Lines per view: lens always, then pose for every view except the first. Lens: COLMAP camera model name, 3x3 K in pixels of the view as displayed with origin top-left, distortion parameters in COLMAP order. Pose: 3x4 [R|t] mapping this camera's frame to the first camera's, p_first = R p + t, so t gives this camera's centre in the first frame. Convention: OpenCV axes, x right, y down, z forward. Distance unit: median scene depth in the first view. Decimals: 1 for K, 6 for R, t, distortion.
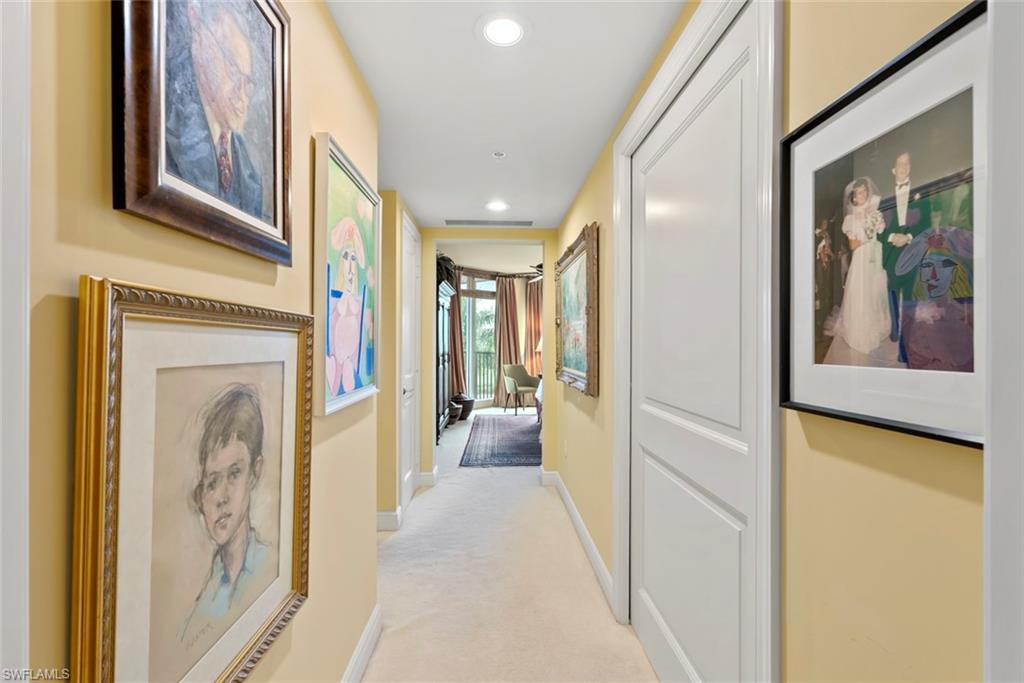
lens RADIAL K [[450.2, 0, 511.0], [0, 450.2, 339.7], [0, 0, 1]] dist [0.003057, -0.001682]
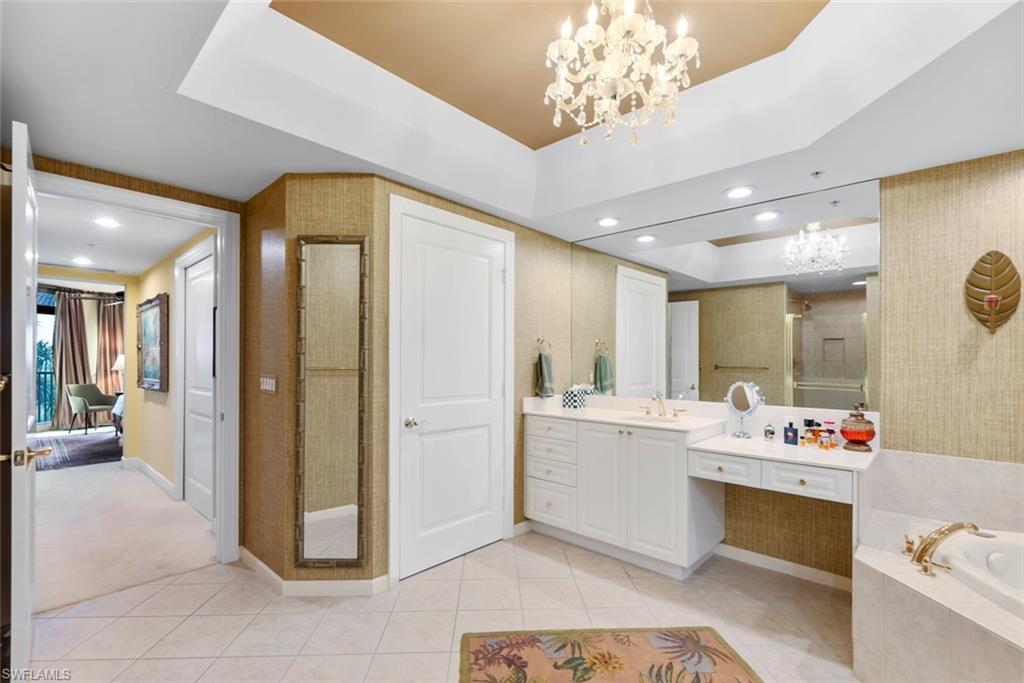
lens RADIAL K [[450.2, 0, 505.8], [0, 450.2, 359.8], [0, 0, 1]] dist [0.003057, -0.001682]
pose [[0.708689, 0.000848, 0.705520, -0.041953], [-0.003582, 0.999991, 0.002396, -0.002763], [-0.705511, -0.004225, 0.708686, -0.436734]]
